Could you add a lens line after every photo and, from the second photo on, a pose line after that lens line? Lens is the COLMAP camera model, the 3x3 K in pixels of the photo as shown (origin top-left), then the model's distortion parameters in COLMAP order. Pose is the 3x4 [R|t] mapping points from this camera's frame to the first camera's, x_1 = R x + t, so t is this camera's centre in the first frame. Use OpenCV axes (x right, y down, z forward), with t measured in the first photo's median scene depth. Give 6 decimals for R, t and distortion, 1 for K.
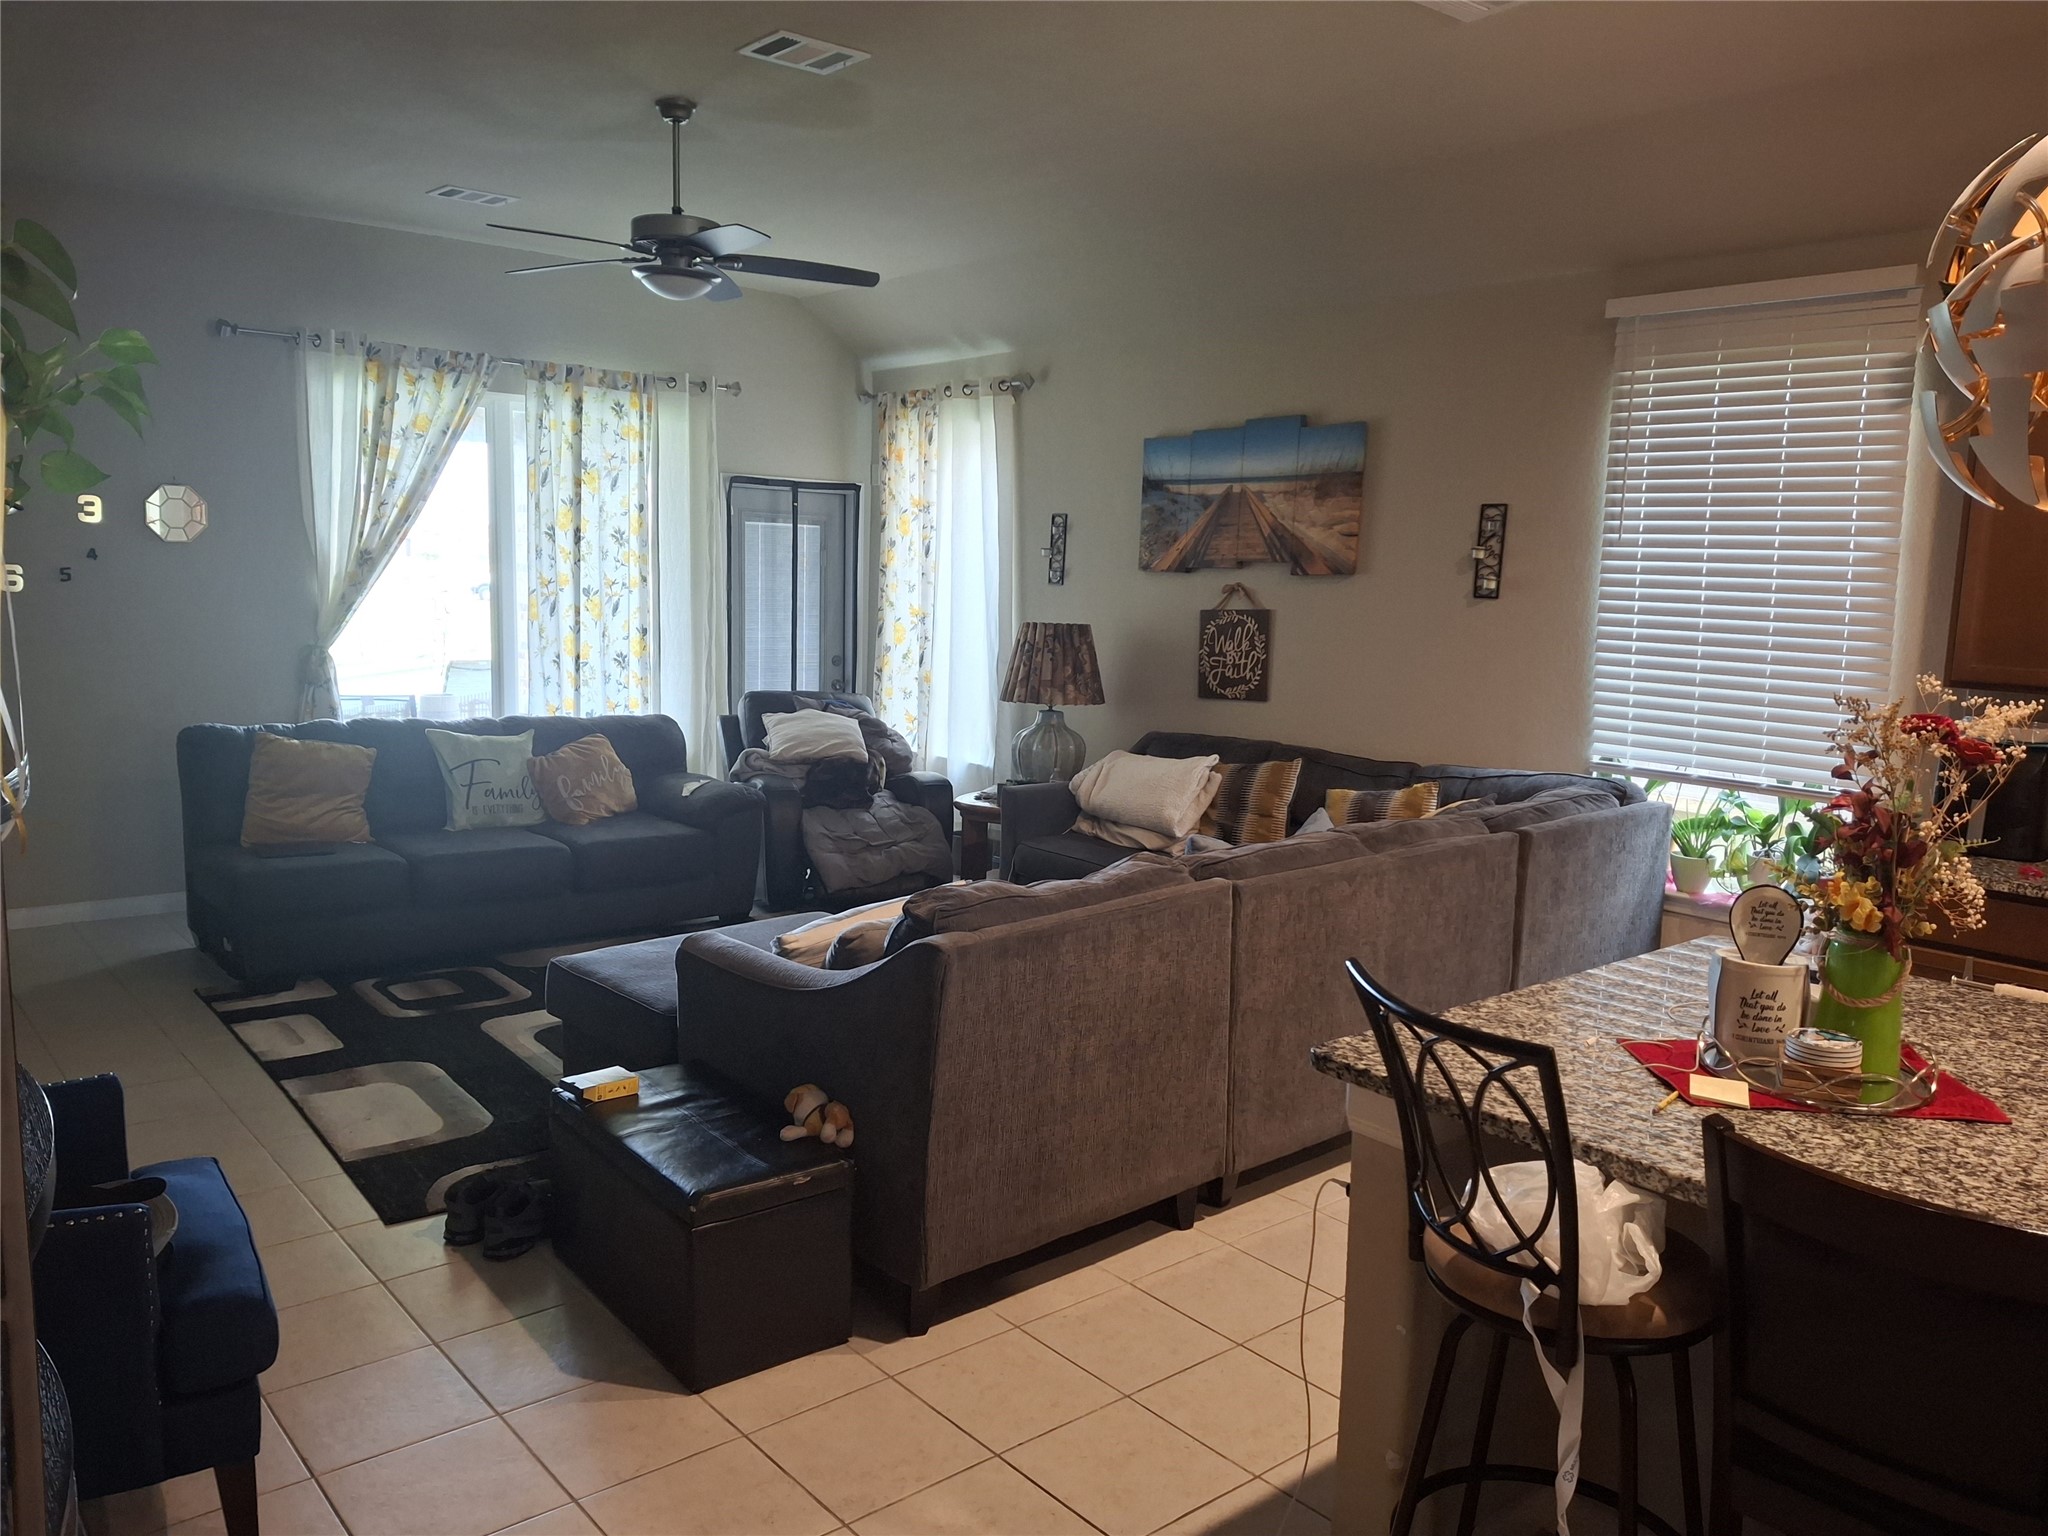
lens RADIAL K [[1506.1, 0, 1006.1], [0, 1506.1, 783.4], [0, 0, 1]] dist [0.018396, -0.040822]
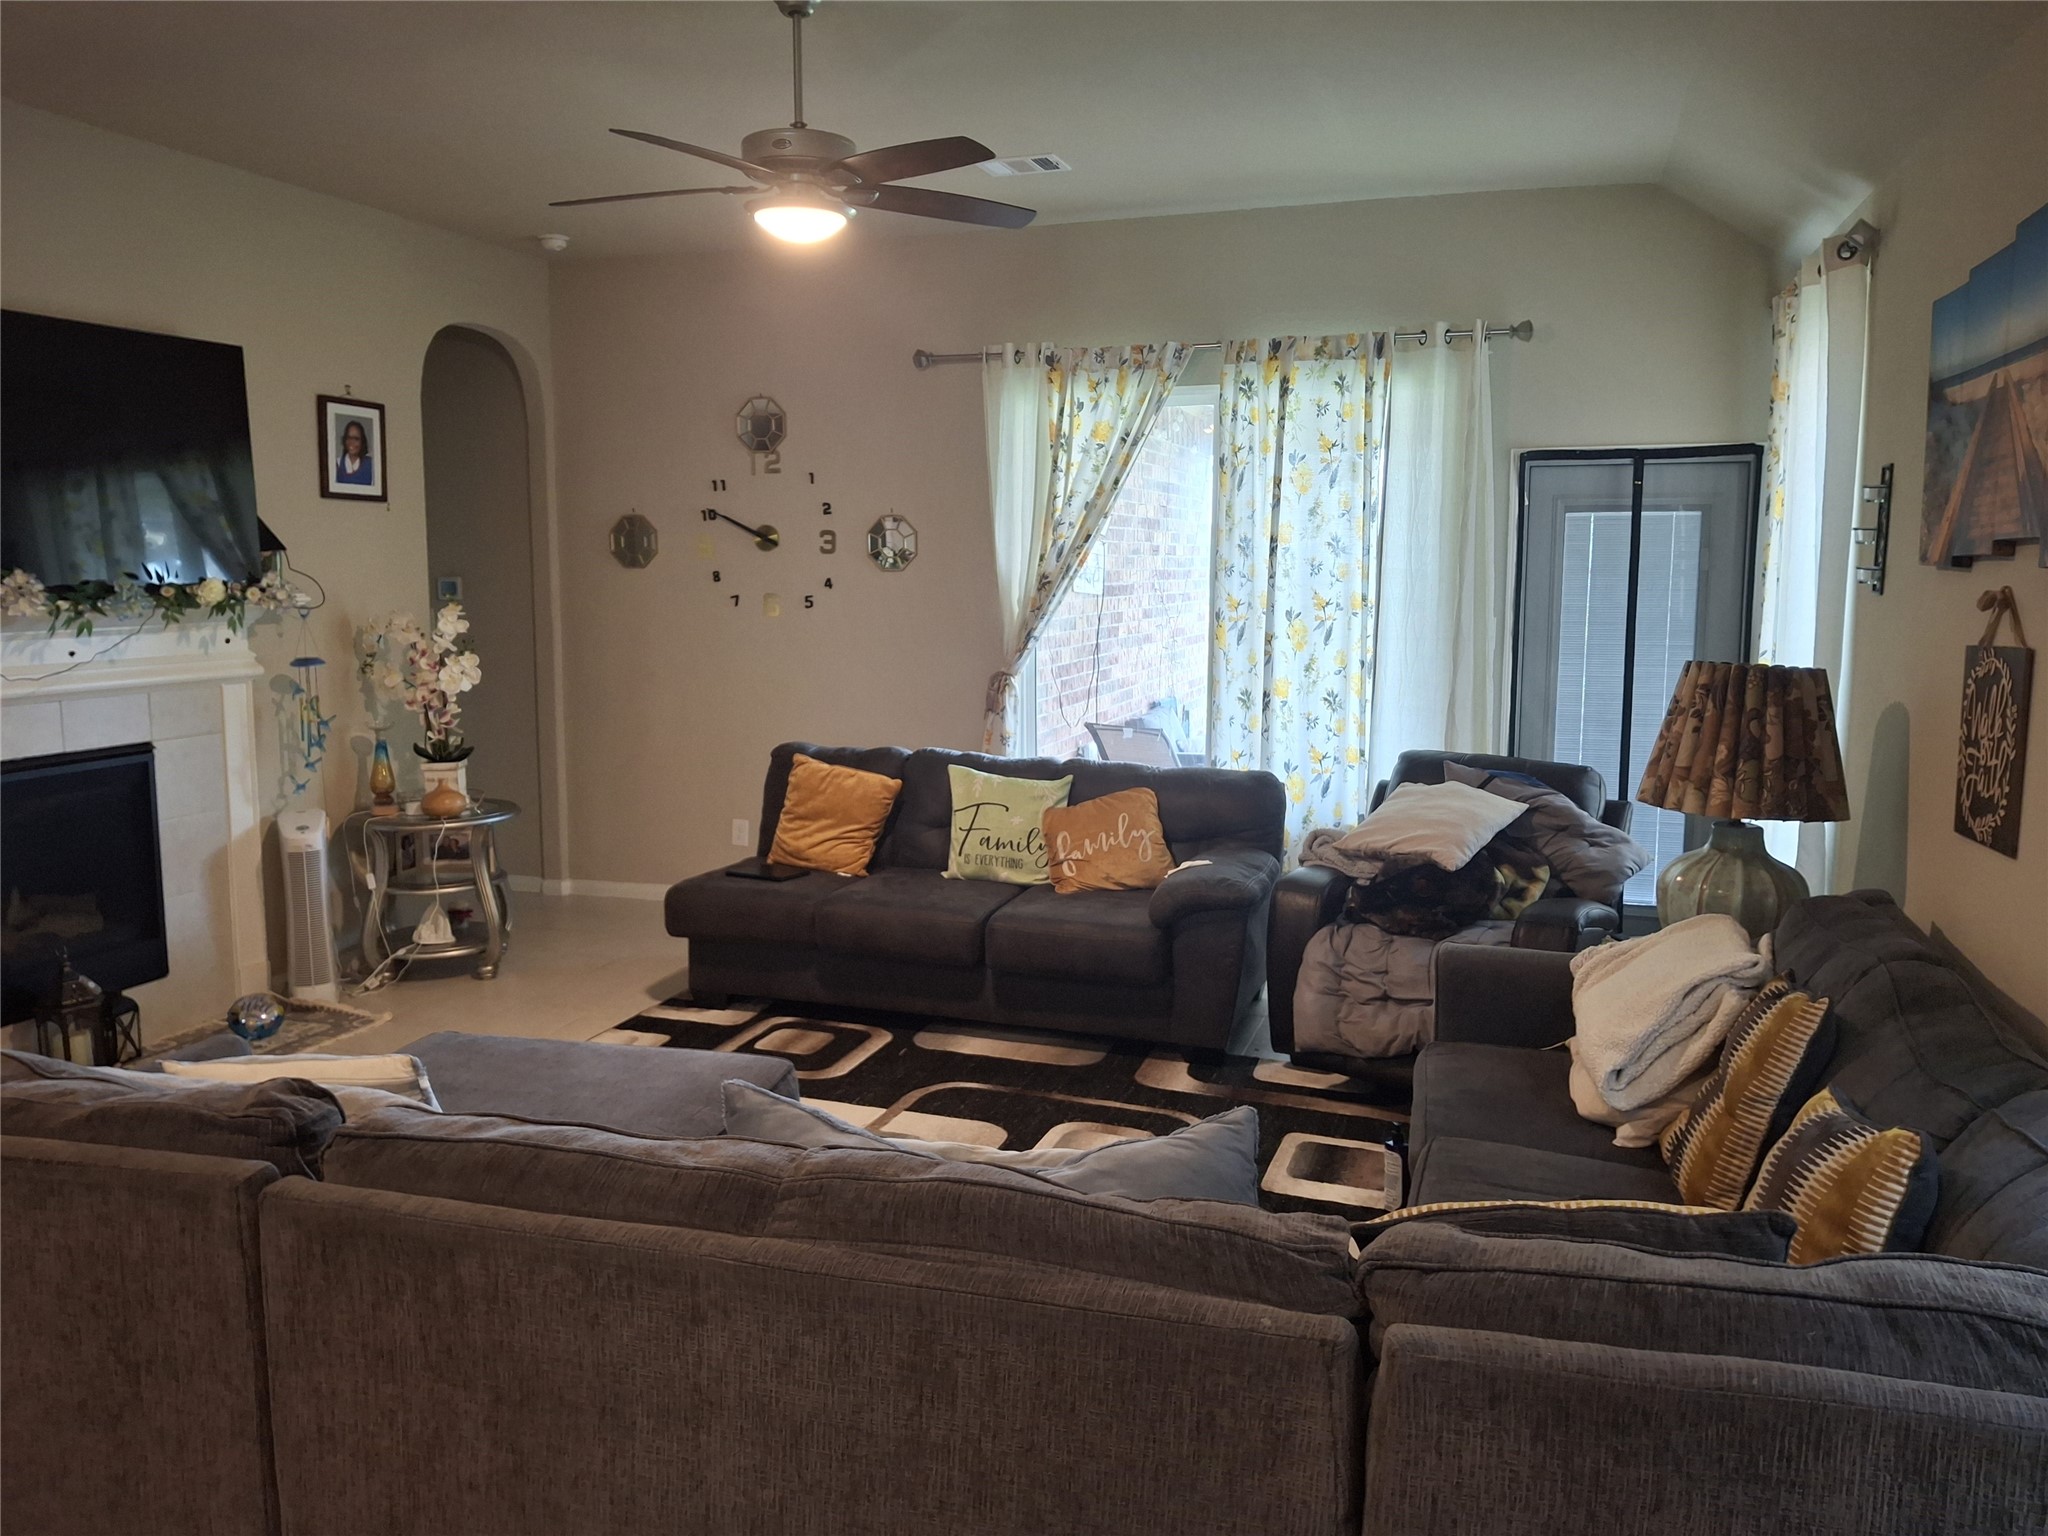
lens RADIAL K [[1506.1, 0, 1024.4], [0, 1506.1, 762.2], [0, 0, 1]] dist [0.018396, -0.040822]
pose [[0.506766, 0.077815, -0.858565, 0.317143], [-0.102491, 0.994293, 0.029621, -0.051308], [0.855970, 0.072984, 0.511849, 0.419936]]
